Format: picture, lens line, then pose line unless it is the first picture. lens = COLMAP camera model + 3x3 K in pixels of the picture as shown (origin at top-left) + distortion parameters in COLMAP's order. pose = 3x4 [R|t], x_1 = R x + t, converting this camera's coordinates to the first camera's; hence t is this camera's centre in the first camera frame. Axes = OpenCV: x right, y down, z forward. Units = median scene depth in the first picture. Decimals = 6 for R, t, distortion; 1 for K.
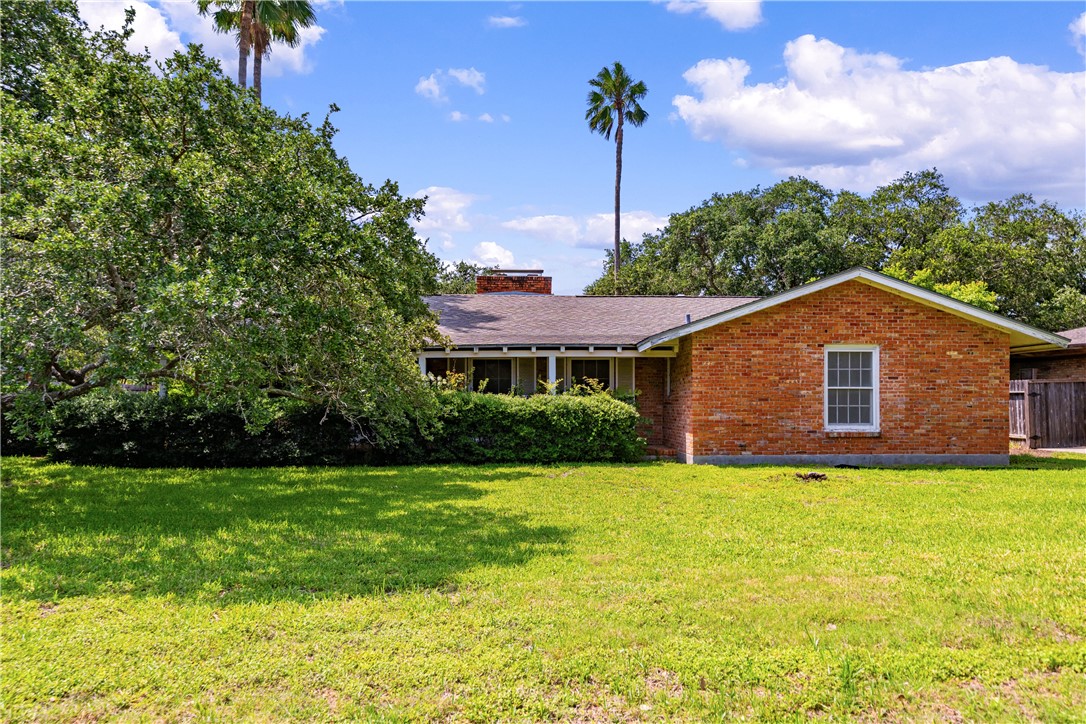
lens RADIAL K [[672.5, 0, 543.1], [0, 672.5, 366.1], [0, 0, 1]] dist [-0.000108, -0.001274]
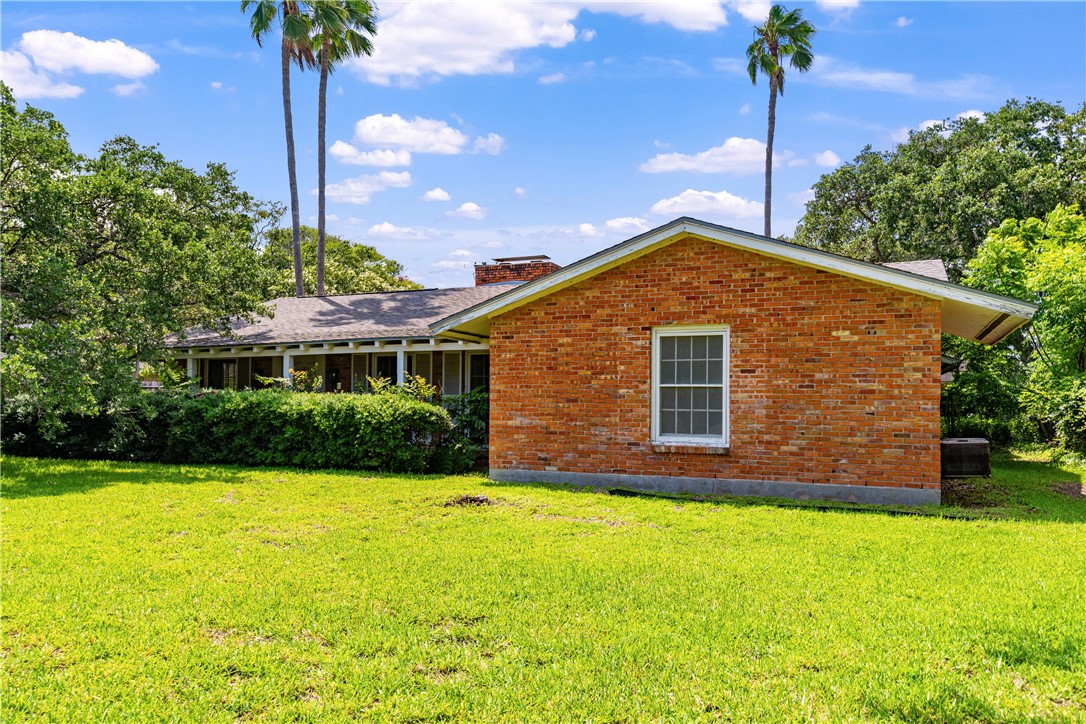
lens RADIAL K [[735.9, 0, 543.3], [0, 735.9, 361.9], [0, 0, 1]] dist [0.000854, -0.002737]
pose [[0.908248, -0.015101, -0.418160, 0.648319], [0.009963, 0.999846, -0.014467, 0.016792], [0.418314, 0.008974, 0.908258, 0.211905]]
